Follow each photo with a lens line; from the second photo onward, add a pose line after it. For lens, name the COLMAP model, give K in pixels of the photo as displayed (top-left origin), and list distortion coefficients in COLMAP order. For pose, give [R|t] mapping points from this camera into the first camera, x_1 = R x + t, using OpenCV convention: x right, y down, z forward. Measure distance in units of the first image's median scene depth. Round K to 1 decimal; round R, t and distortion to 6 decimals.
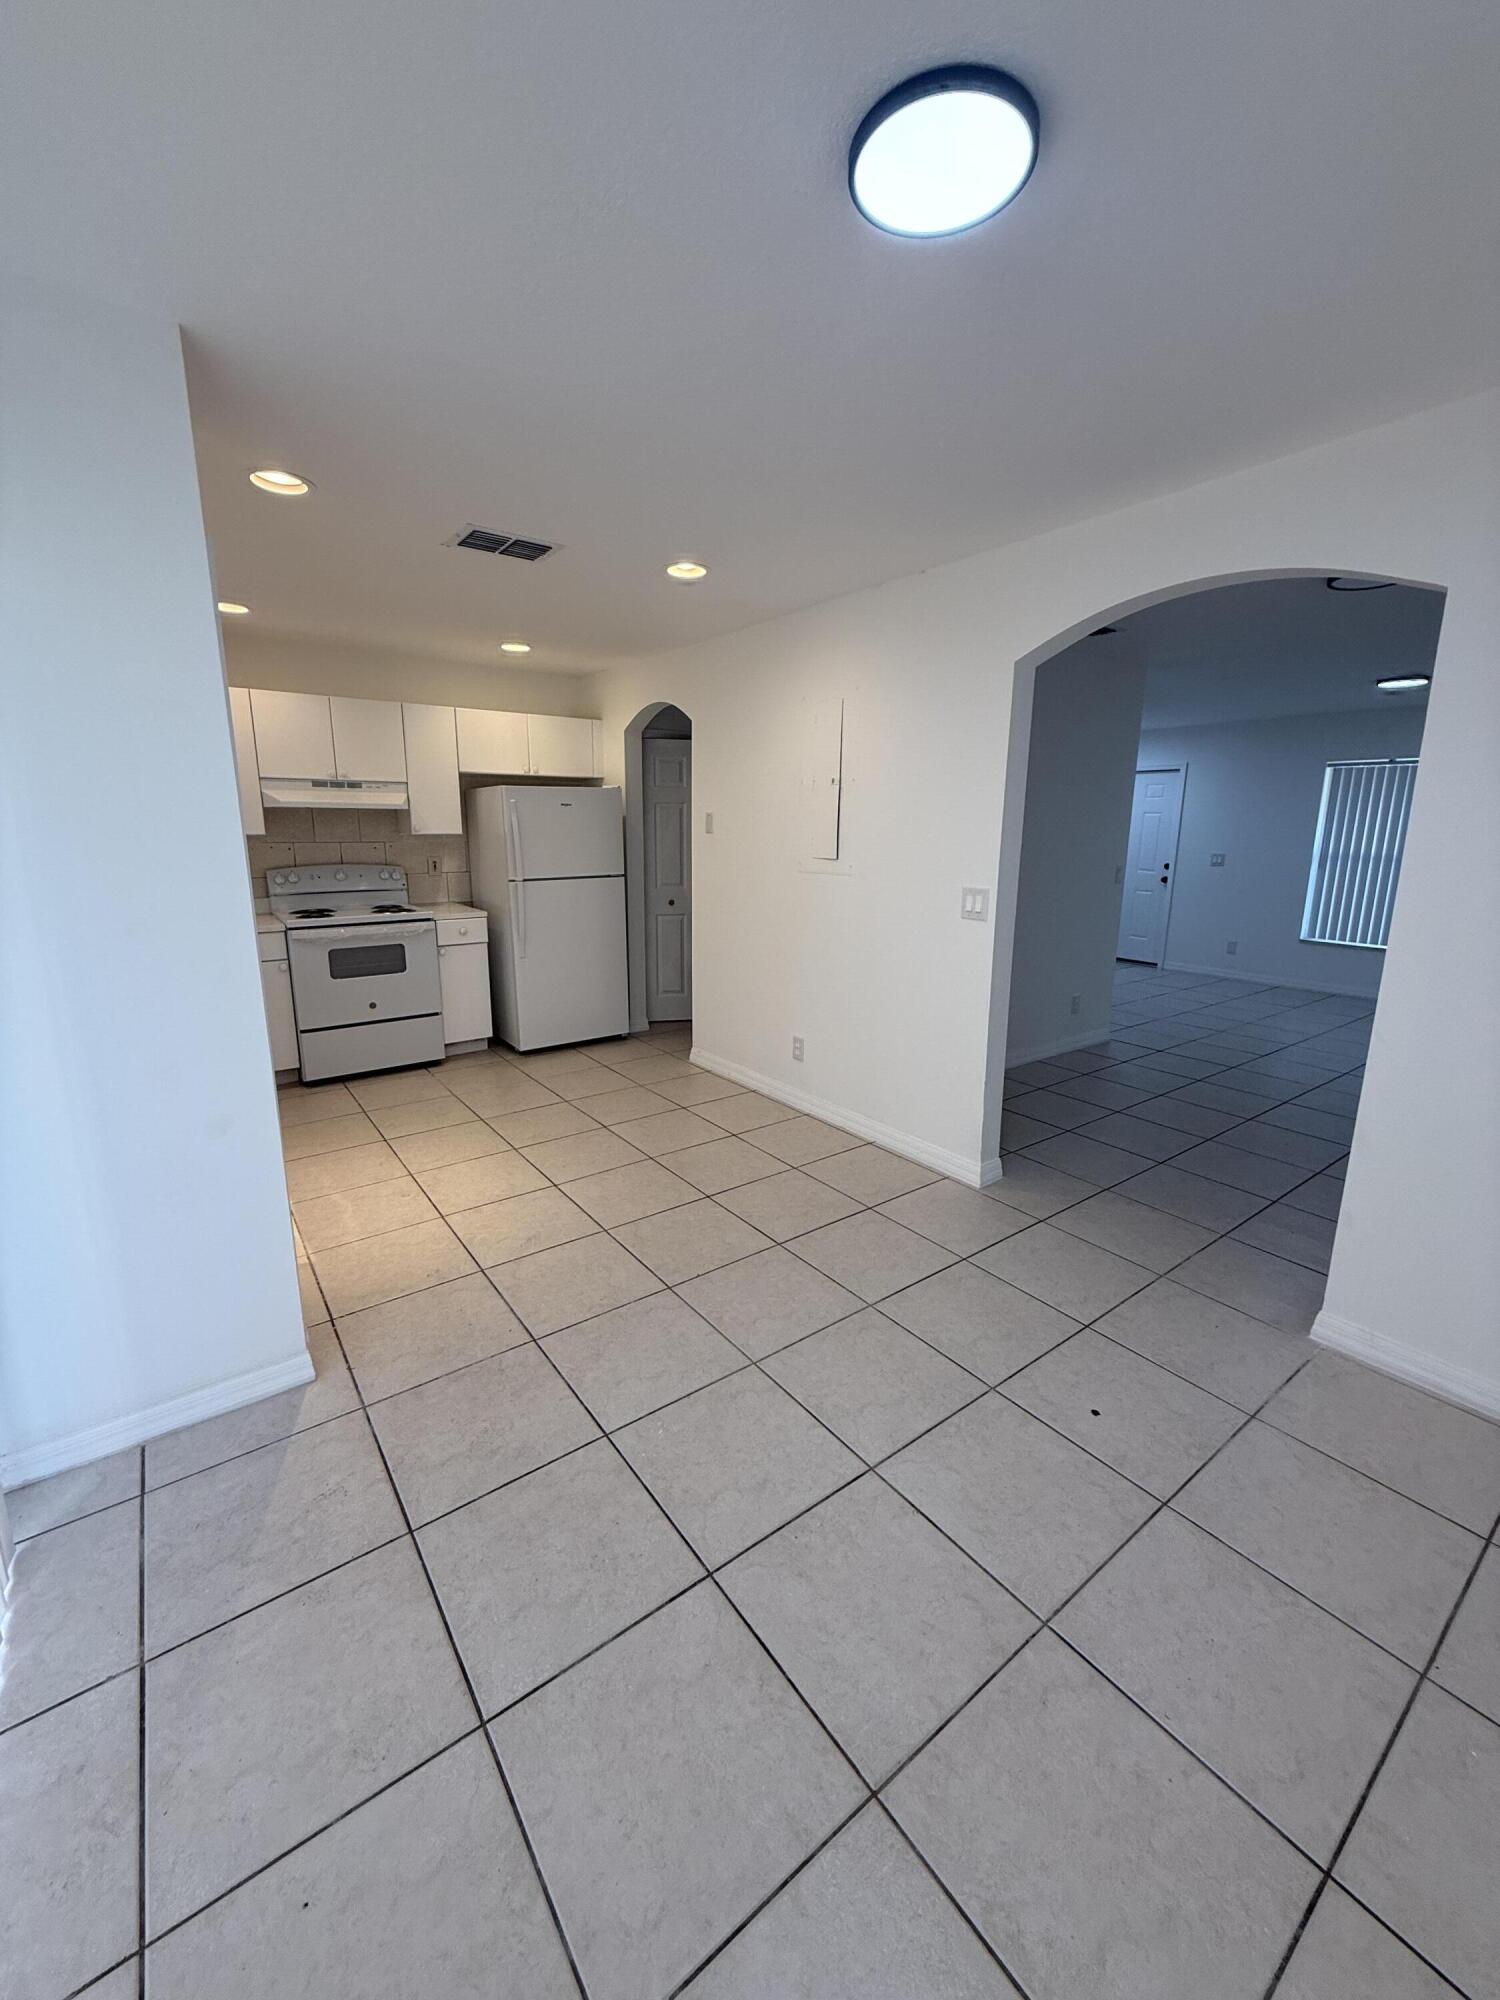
lens RADIAL K [[796.4, 0, 751.8], [0, 796.4, 993.0], [0, 0, 1]] dist [0.000218, 0.000023]
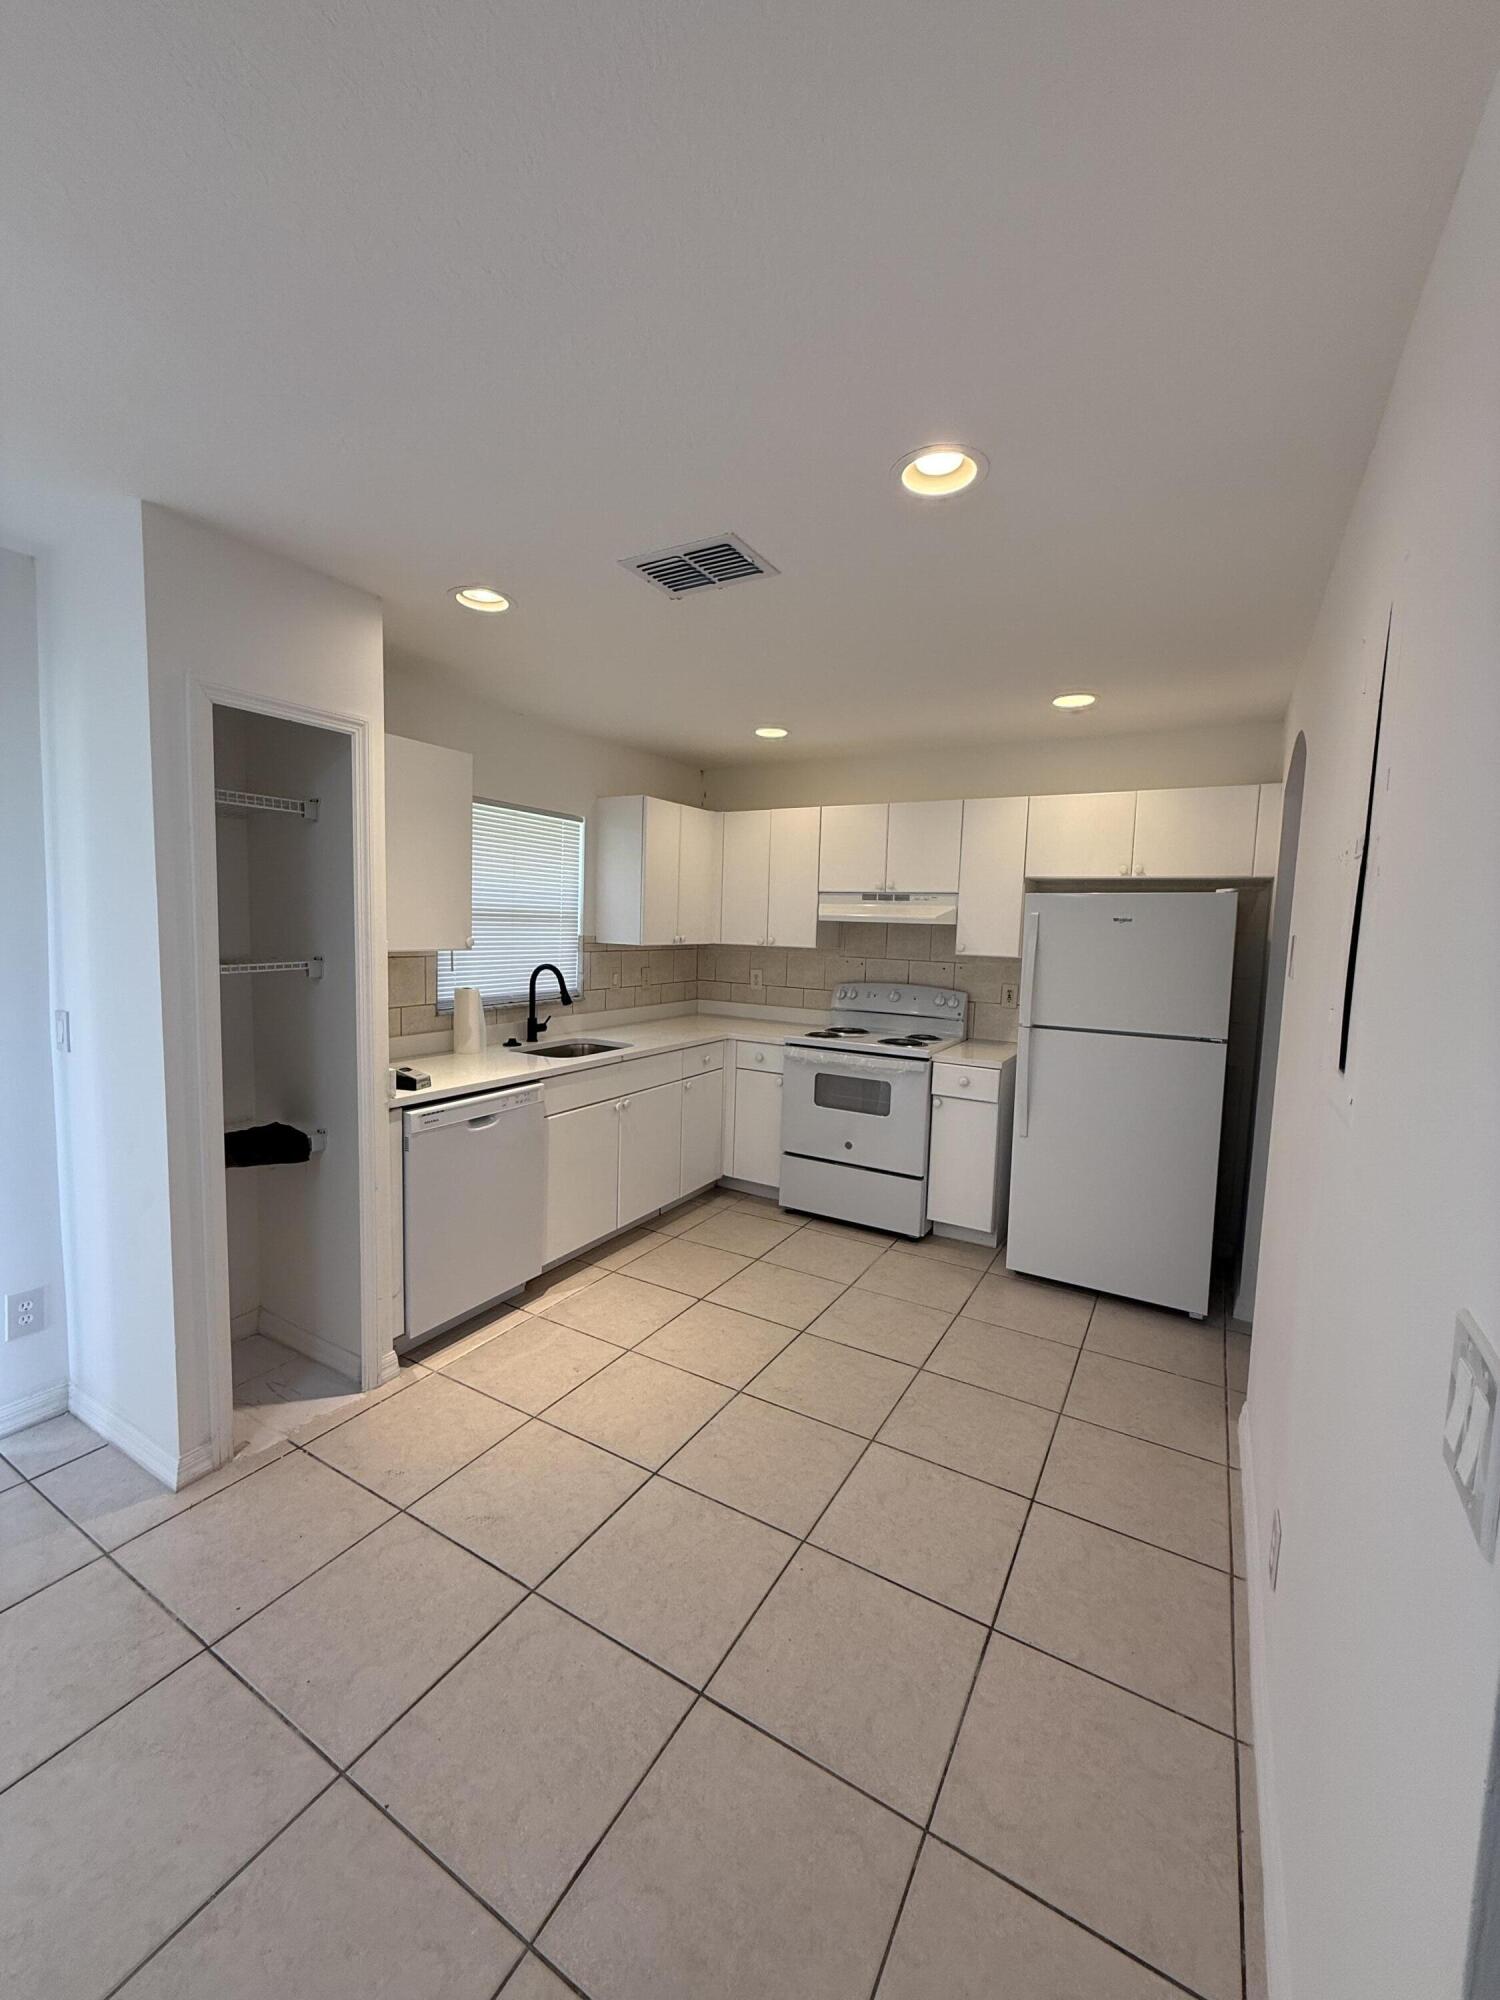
lens RADIAL K [[796.4, 0, 748.8], [0, 796.4, 991.1], [0, 0, 1]] dist [0.000218, 0.000023]
pose [[0.386352, 0.083877, -0.918530, 0.250158], [-0.220753, 0.975322, -0.003789, -0.114912], [0.895545, 0.204232, 0.395334, 0.504278]]
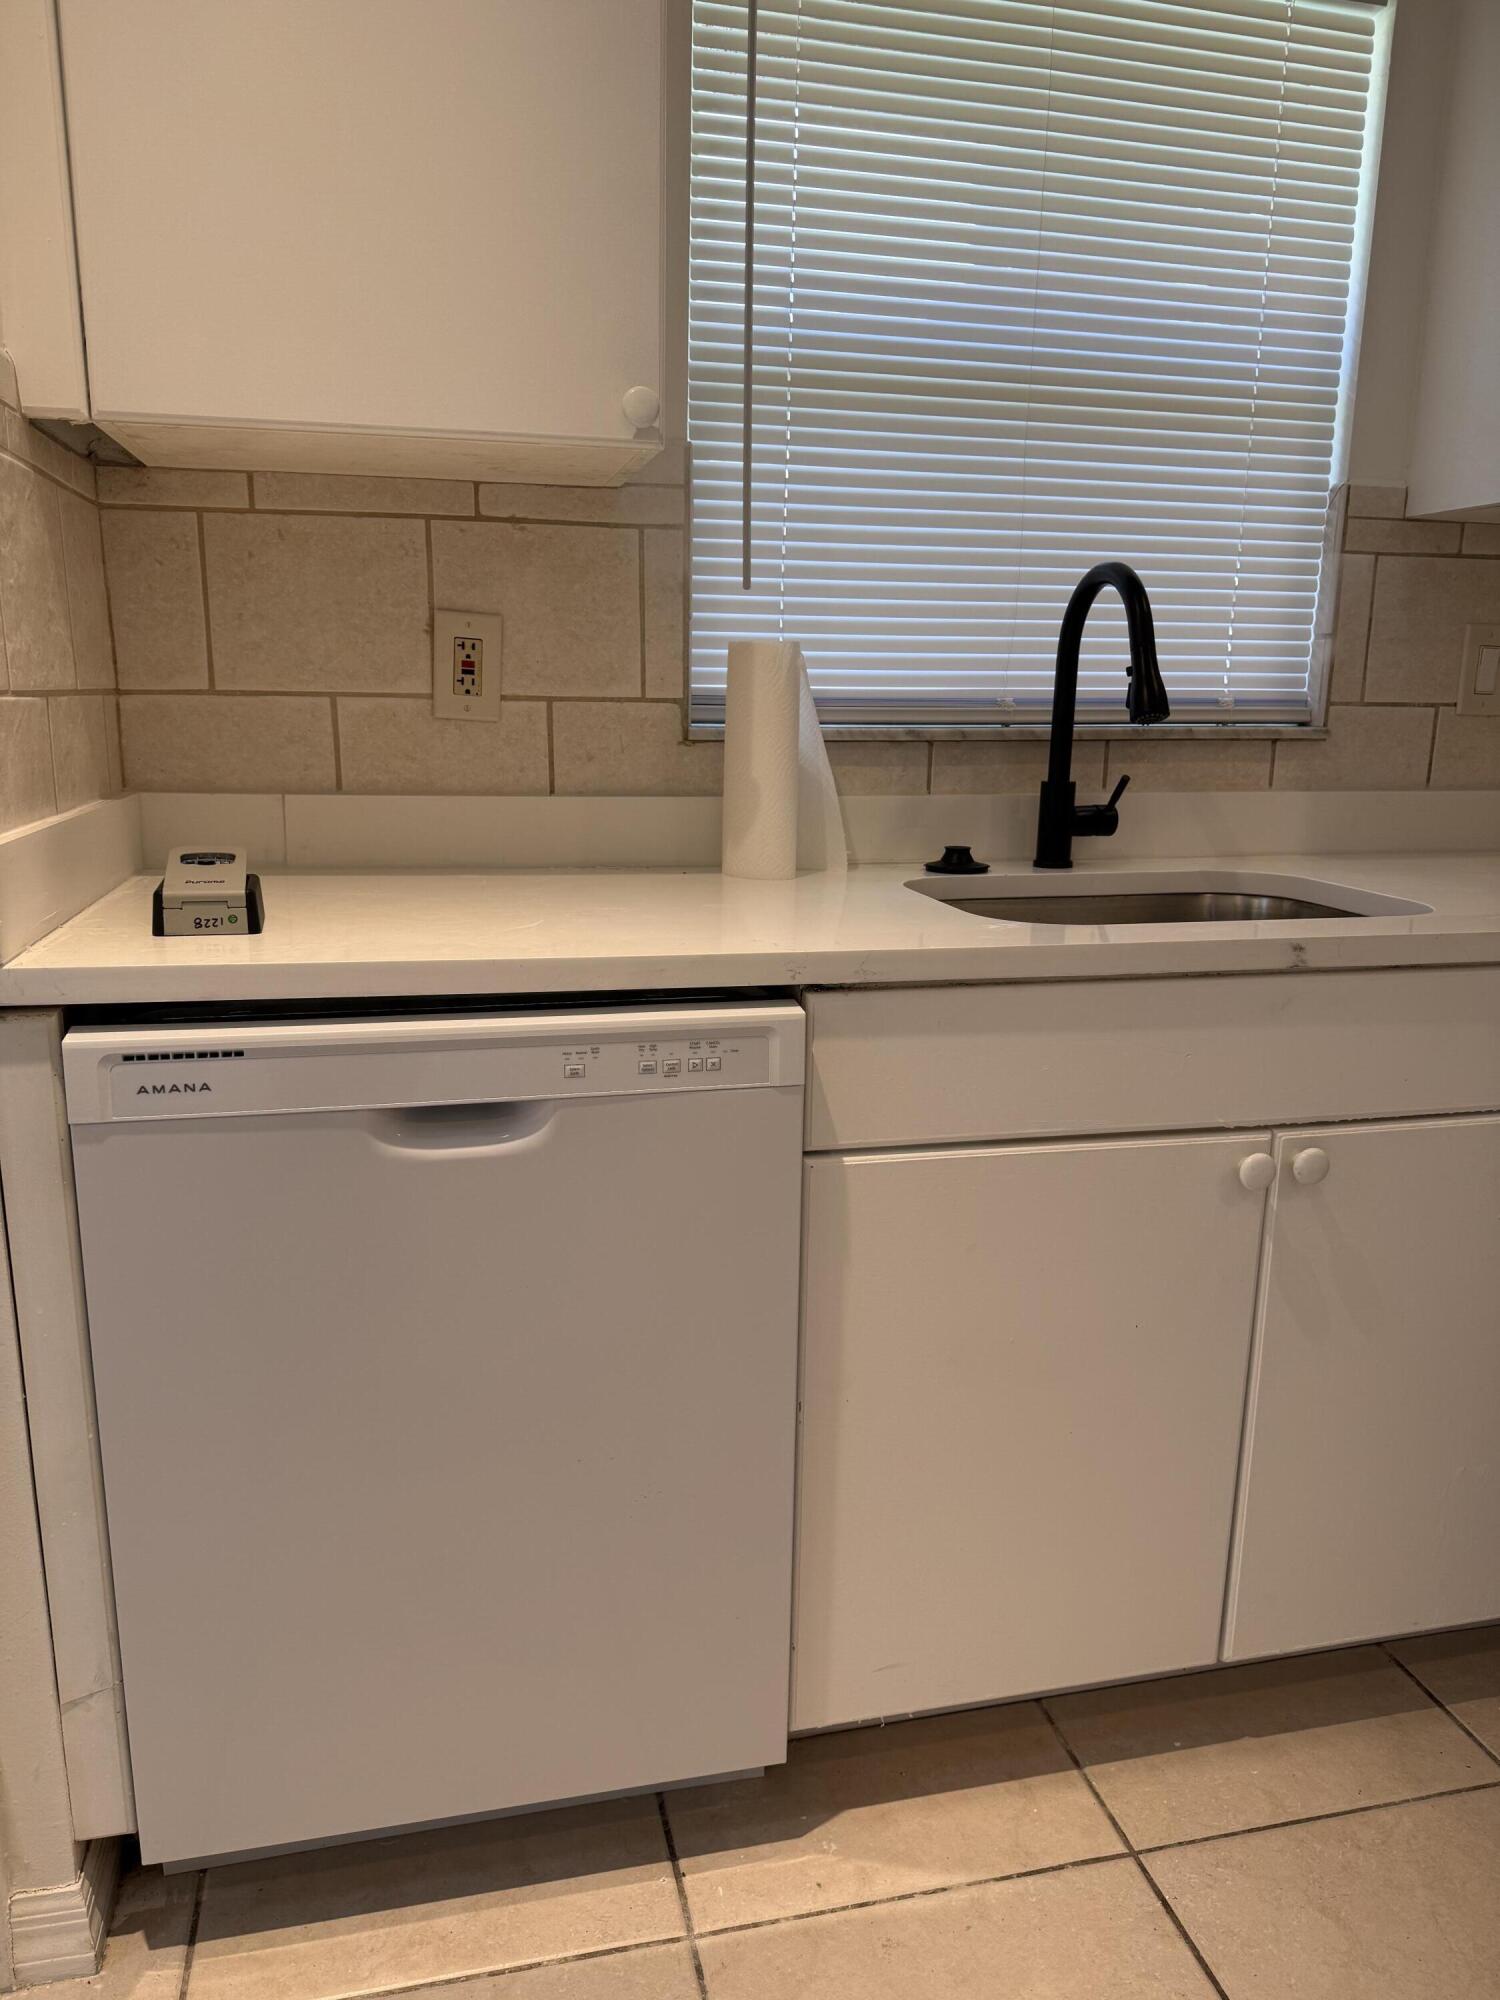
lens RADIAL K [[1432.1, 0, 749.8], [0, 1432.1, 999.5], [0, 0, 1]] dist [0.042971, -0.025503]
pose [[-0.412878, 0.182101, -0.892396, -0.170195], [-0.206072, 0.935722, 0.286284, -0.082991], [0.887167, 0.302098, -0.348813, 0.715076]]
